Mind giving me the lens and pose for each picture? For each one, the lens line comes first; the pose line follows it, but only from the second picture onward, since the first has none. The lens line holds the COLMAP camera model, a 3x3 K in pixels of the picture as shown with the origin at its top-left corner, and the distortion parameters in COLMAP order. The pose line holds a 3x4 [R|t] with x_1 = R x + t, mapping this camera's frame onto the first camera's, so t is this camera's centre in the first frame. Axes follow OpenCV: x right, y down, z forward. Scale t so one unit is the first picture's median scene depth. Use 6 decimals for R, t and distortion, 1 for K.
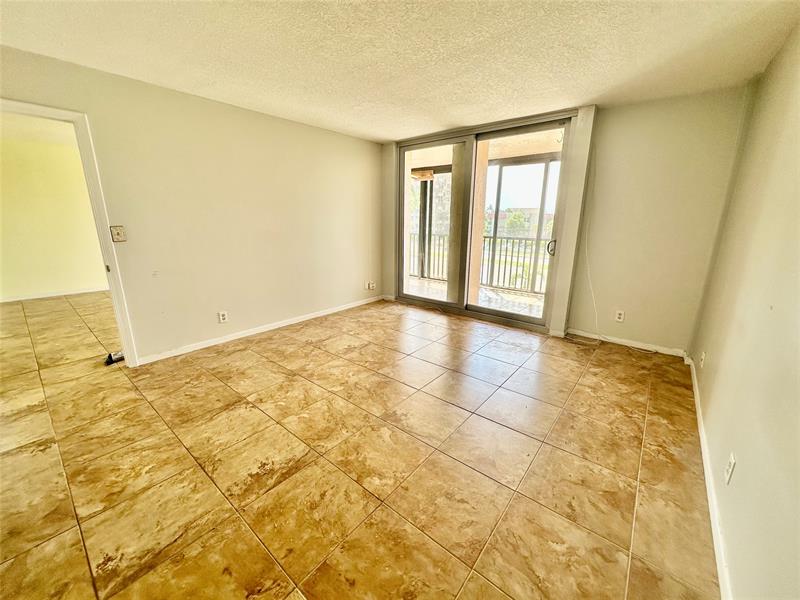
lens RADIAL K [[320.1, 0, 400.0], [0, 320.1, 300.0], [0, 0, 1]] dist [-0.000732, 0.000857]
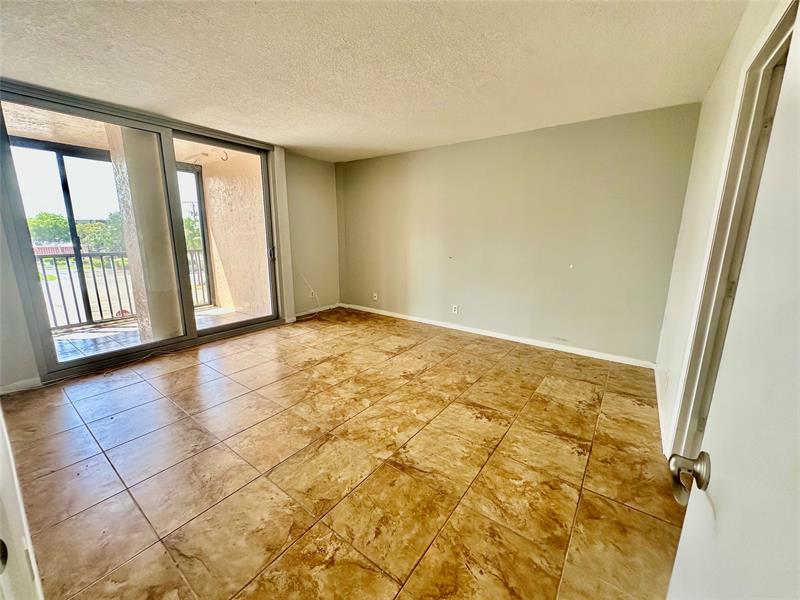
lens RADIAL K [[320.1, 0, 400.0], [0, 320.1, 300.0], [0, 0, 1]] dist [-0.000732, 0.000857]
pose [[-0.053469, -0.212309, 0.975739, -1.406020], [0.238745, 0.946080, 0.218938, -0.270444], [-0.969609, 0.244659, 0.000102, 1.054192]]
